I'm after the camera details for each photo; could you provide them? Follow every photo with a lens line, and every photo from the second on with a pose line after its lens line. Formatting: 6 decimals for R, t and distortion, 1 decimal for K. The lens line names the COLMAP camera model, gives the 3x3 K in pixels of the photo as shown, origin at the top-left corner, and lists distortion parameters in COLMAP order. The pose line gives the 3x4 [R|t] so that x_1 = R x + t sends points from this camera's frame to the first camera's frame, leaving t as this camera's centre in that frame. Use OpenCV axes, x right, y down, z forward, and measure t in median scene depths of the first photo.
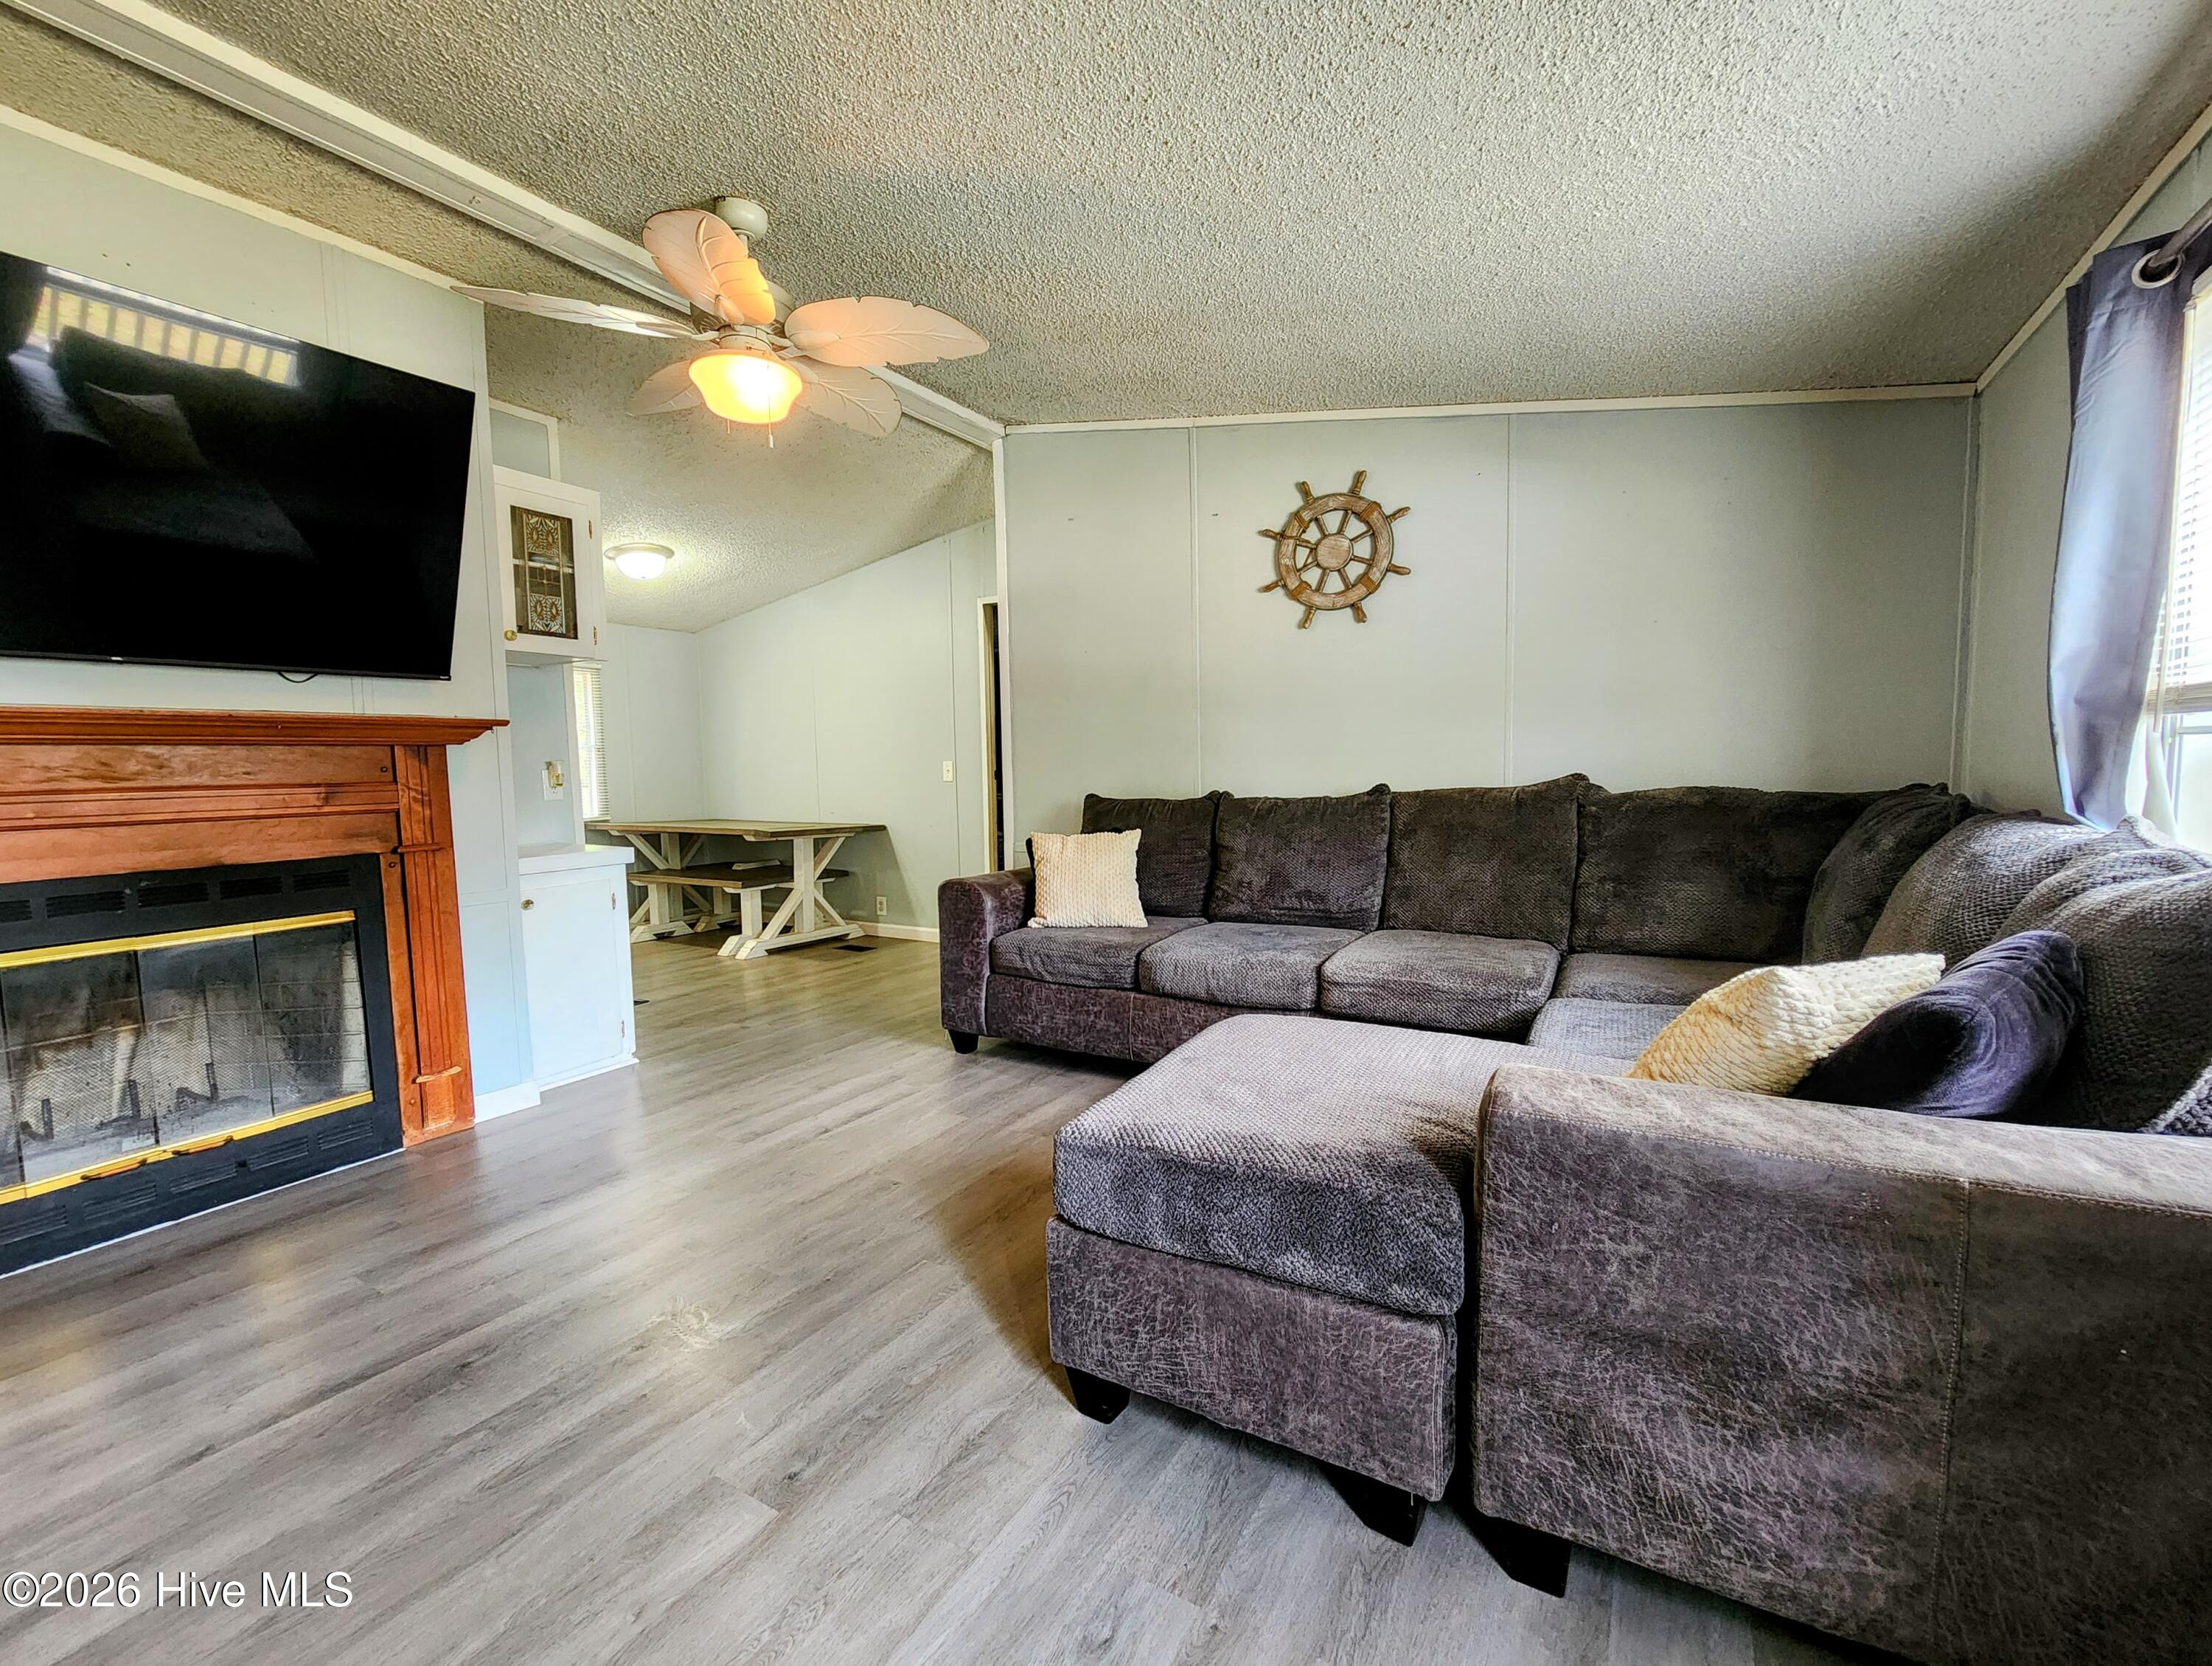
lens RADIAL K [[934.9, 0, 1102.5], [0, 934.9, 838.4], [0, 0, 1]] dist [-0.008195, 0.001140]
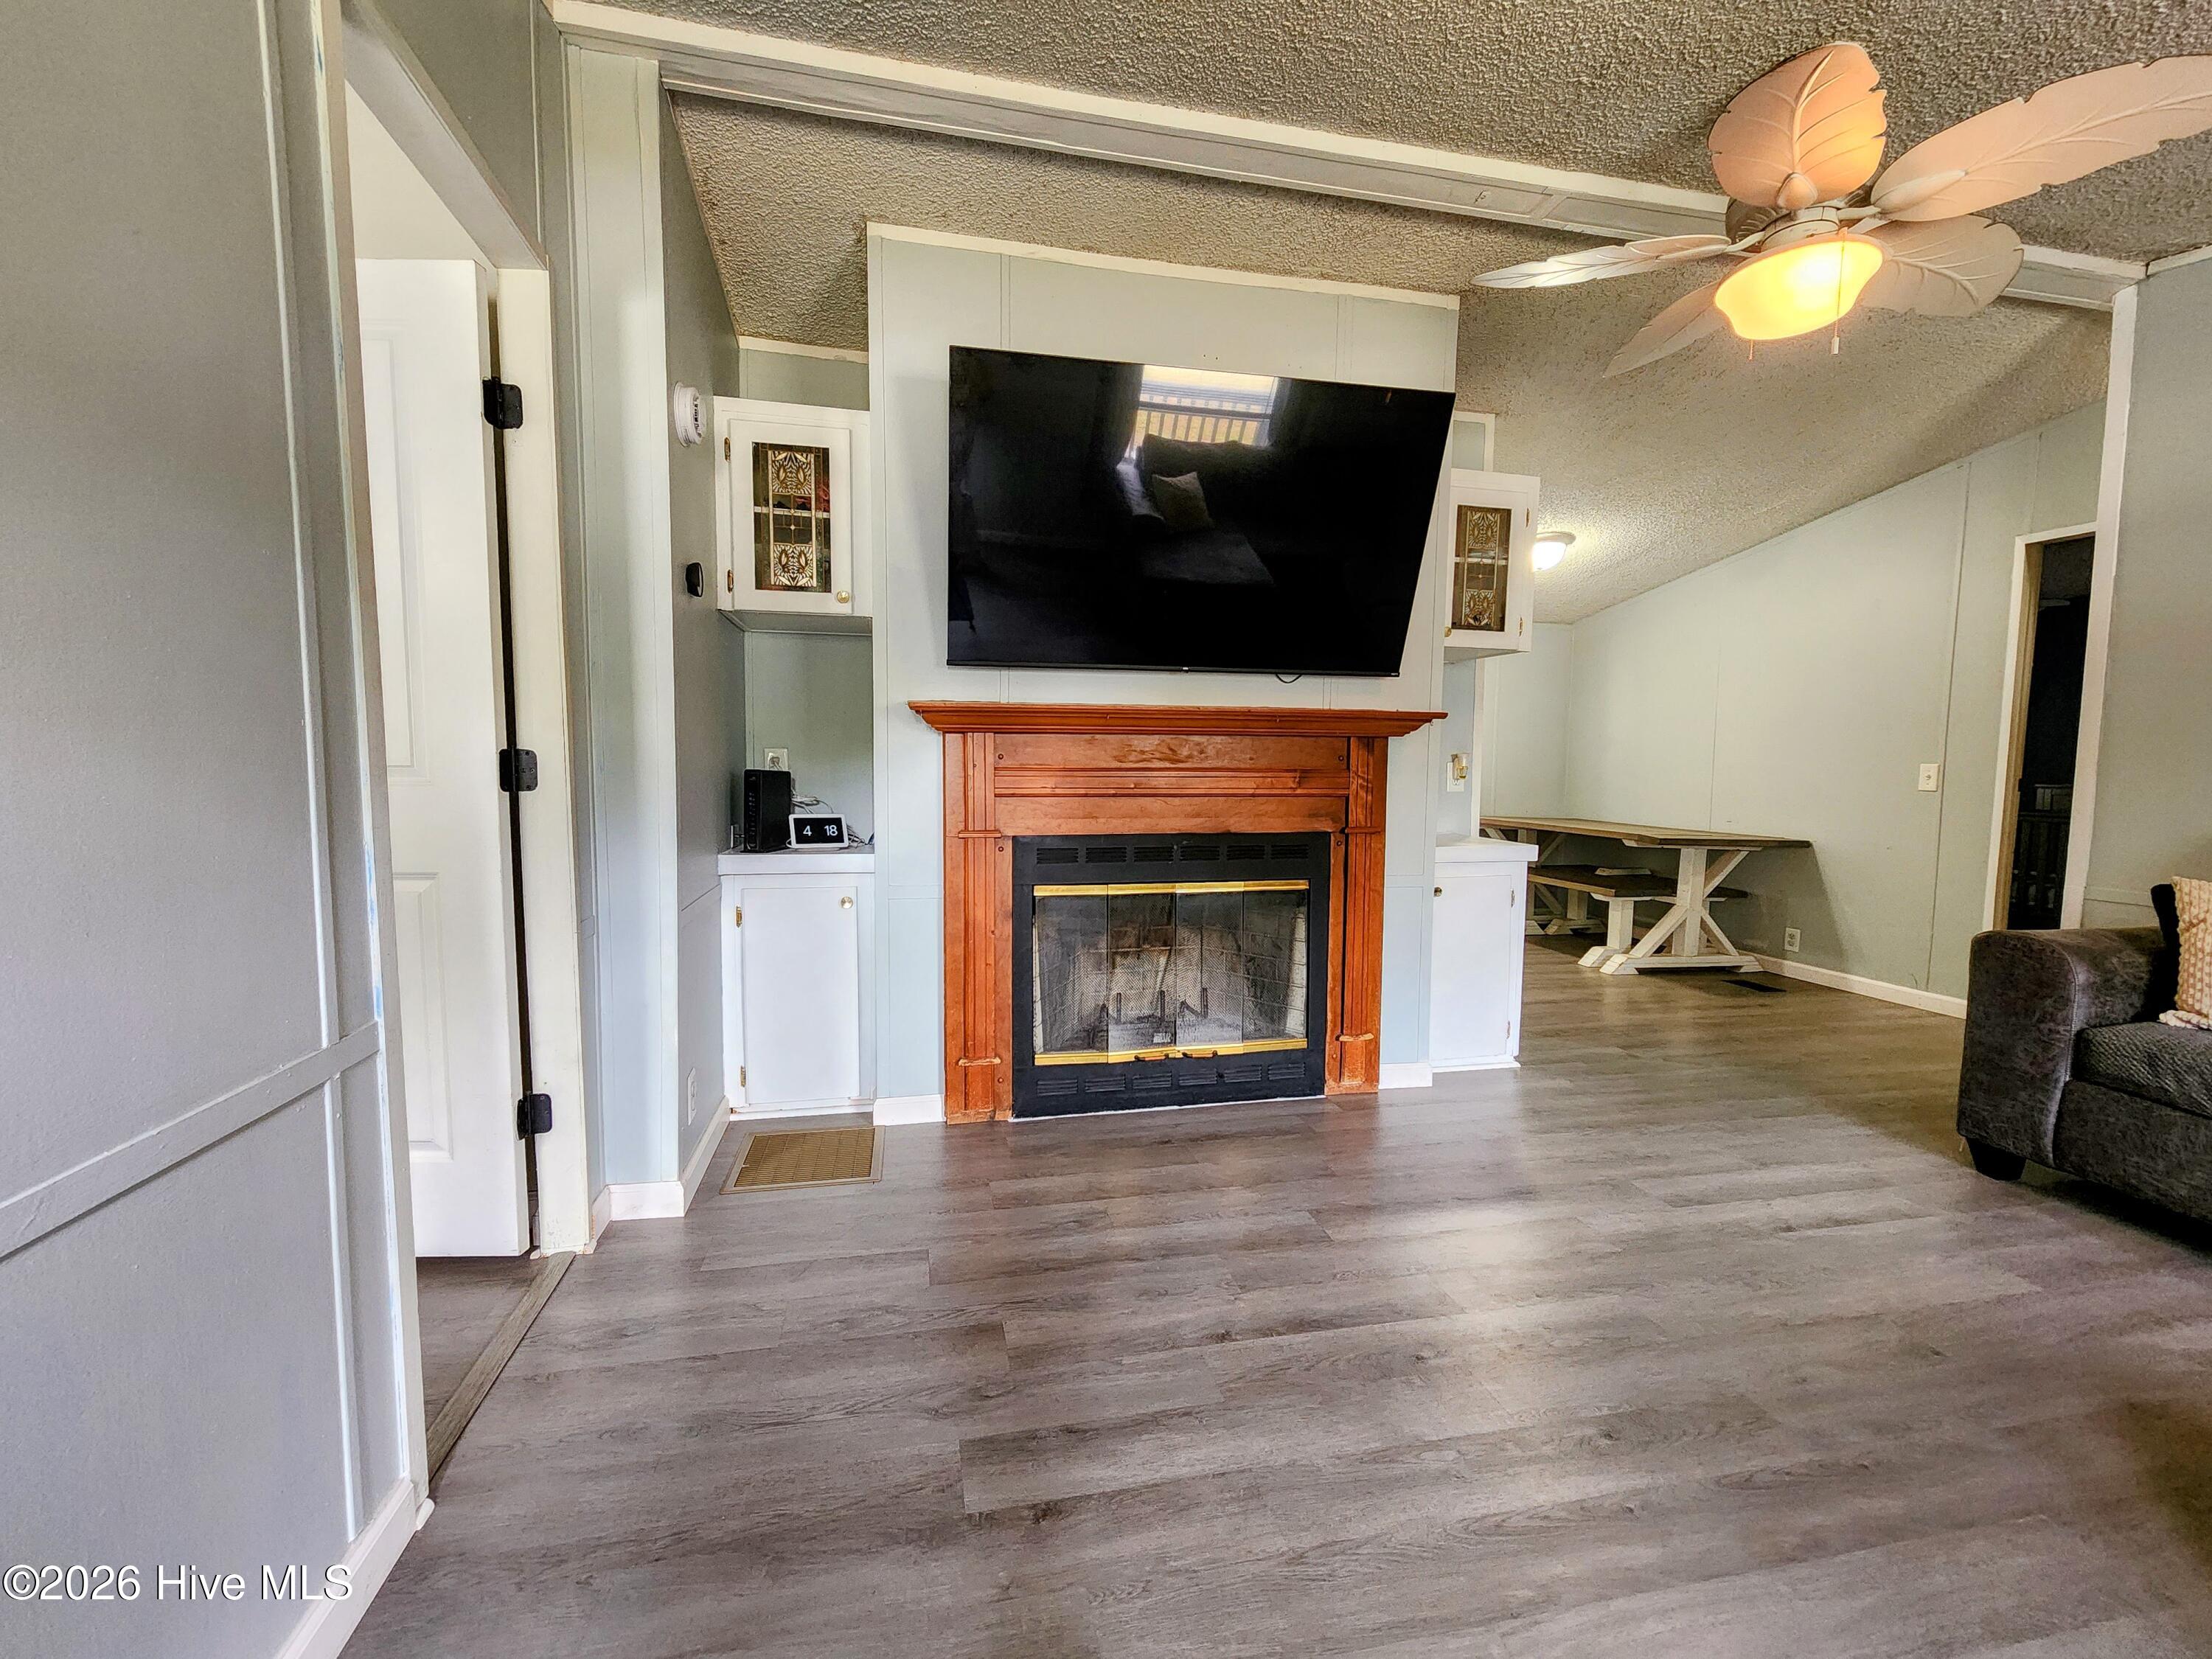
lens RADIAL K [[934.8, 0, 1113.4], [0, 934.8, 836.0], [0, 0, 1]] dist [-0.008195, 0.001140]
pose [[0.679140, 0.080699, -0.729559, -0.113575], [-0.079602, 0.996173, 0.036090, 0.000562], [0.729680, 0.033564, 0.682965, 0.030543]]
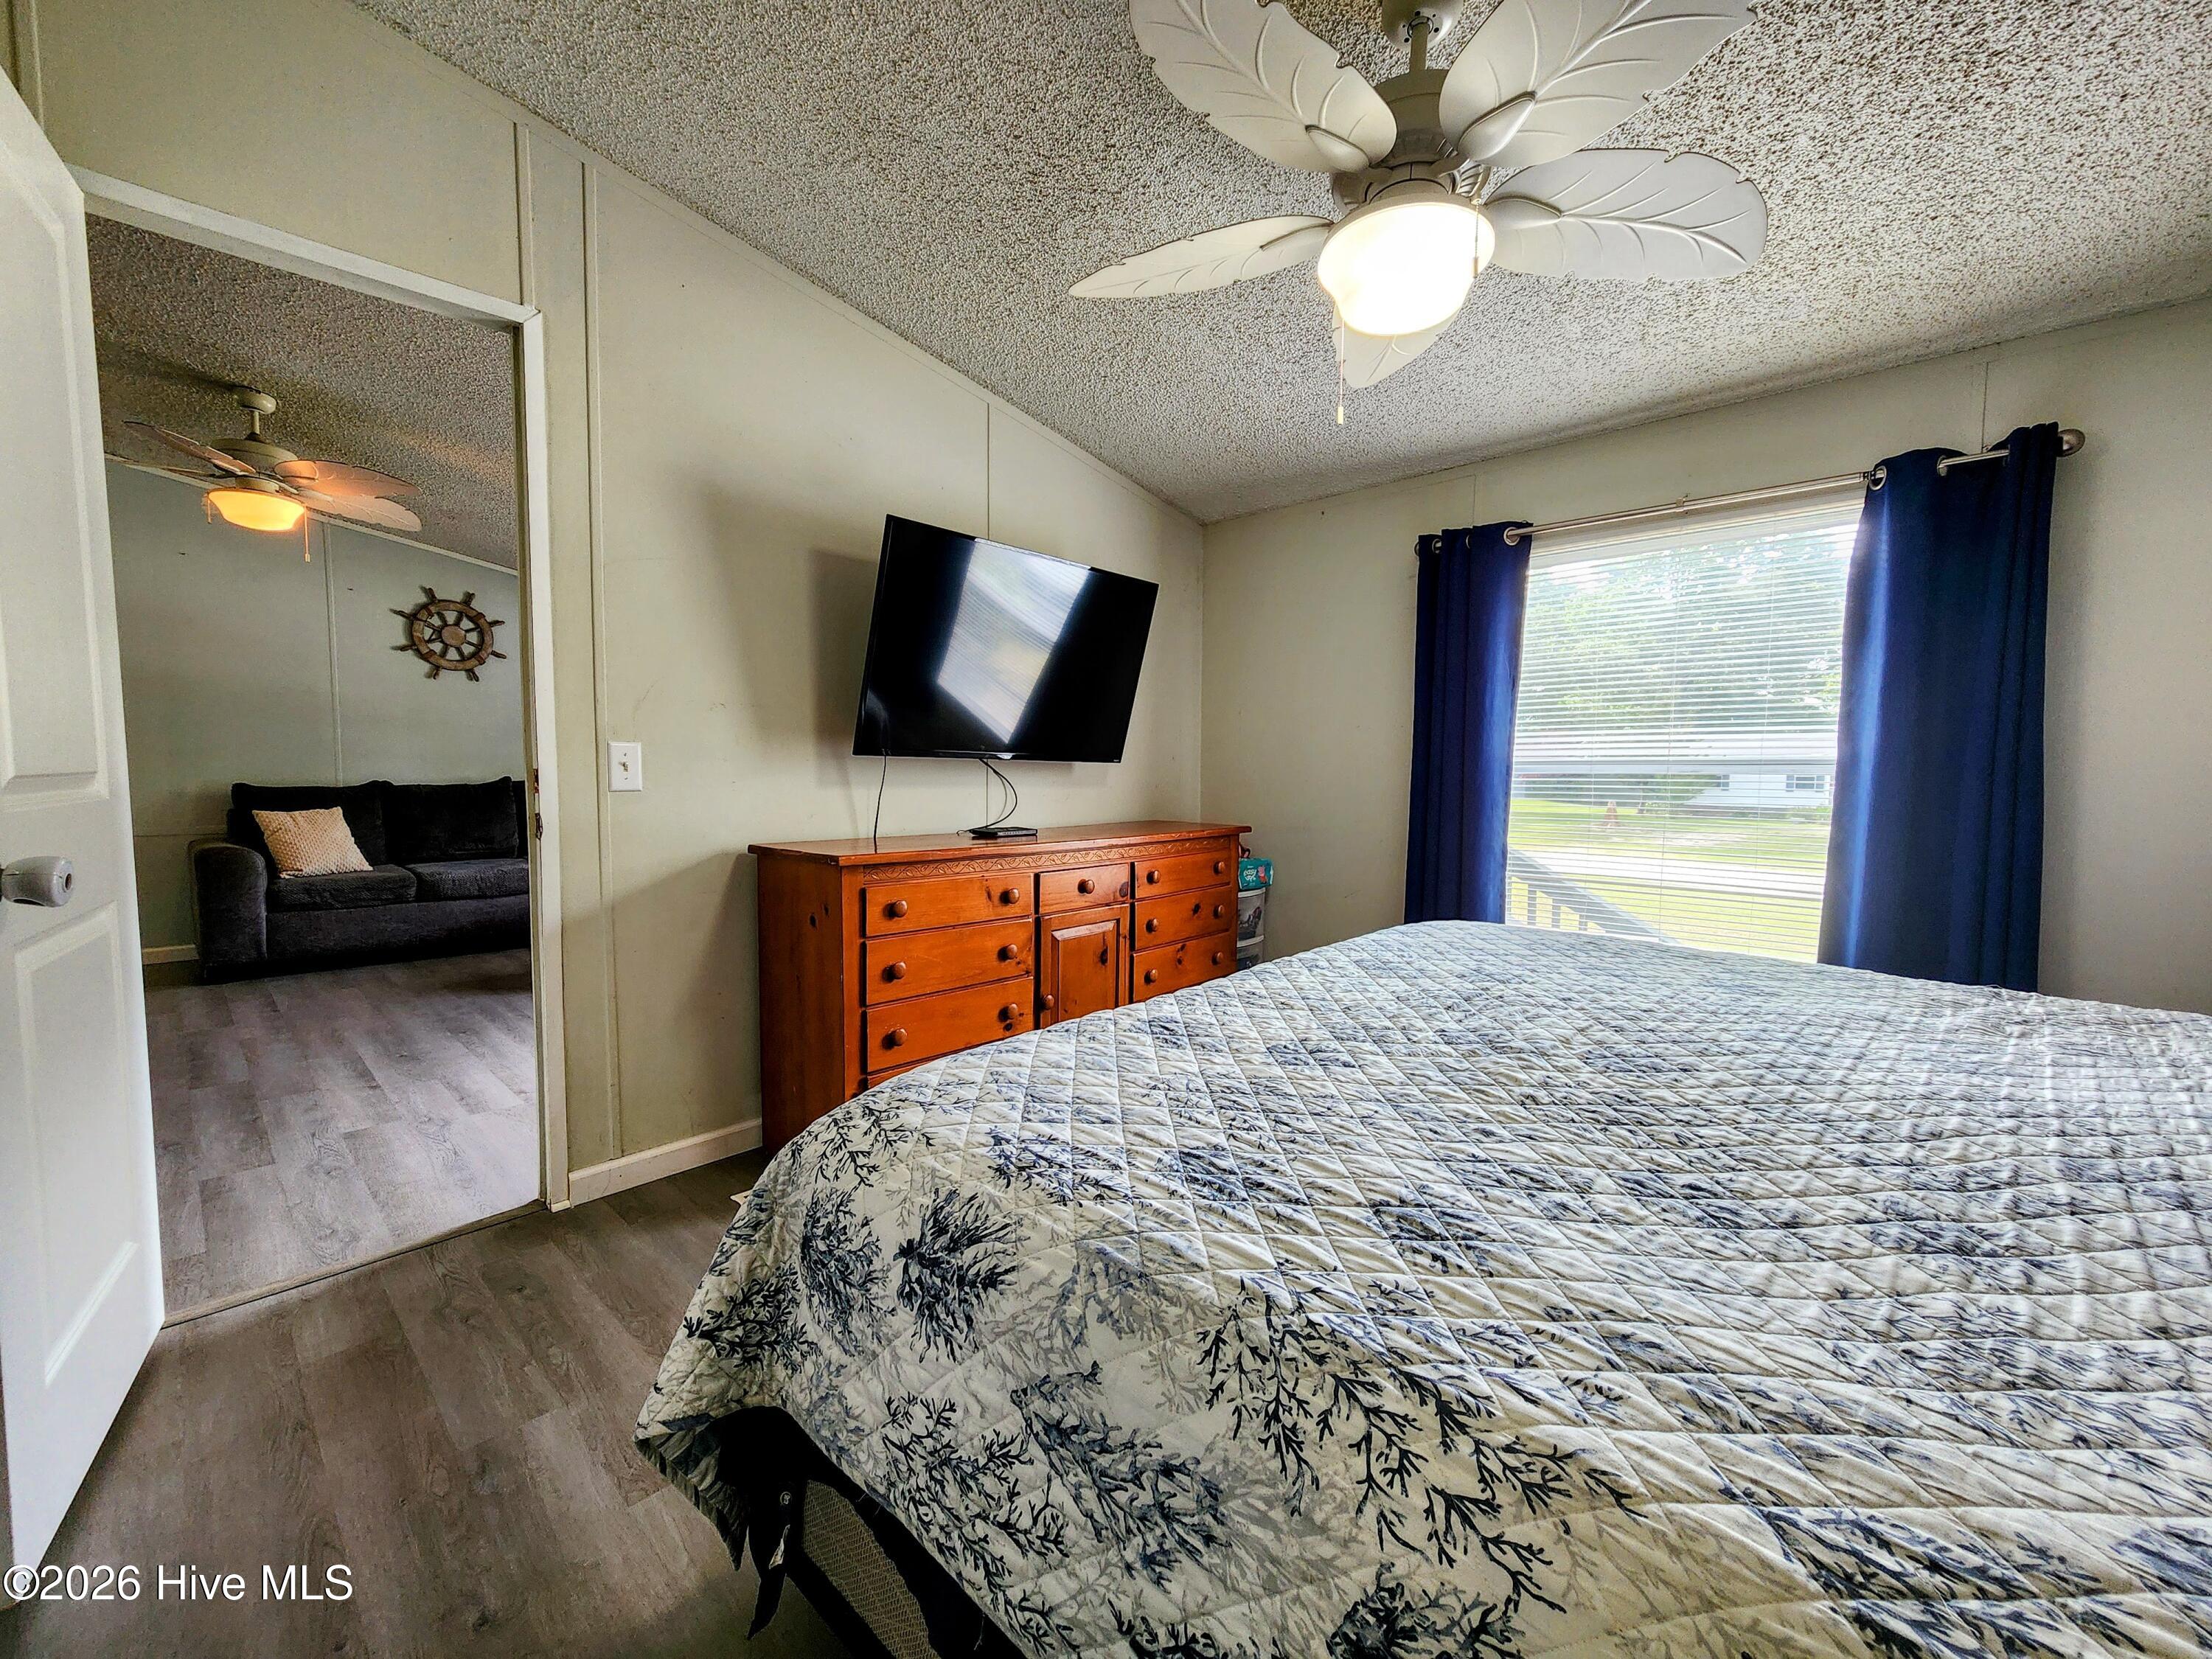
lens RADIAL K [[874.0, 0, 1104.4], [0, 874.0, 833.6], [0, 0, 1]] dist [0.000020, -0.000035]
pose [[0.201221, -0.053422, 0.978088, -1.074205], [0.060666, 0.997275, 0.041989, 0.048678], [-0.977666, 0.050887, 0.203913, -0.433809]]
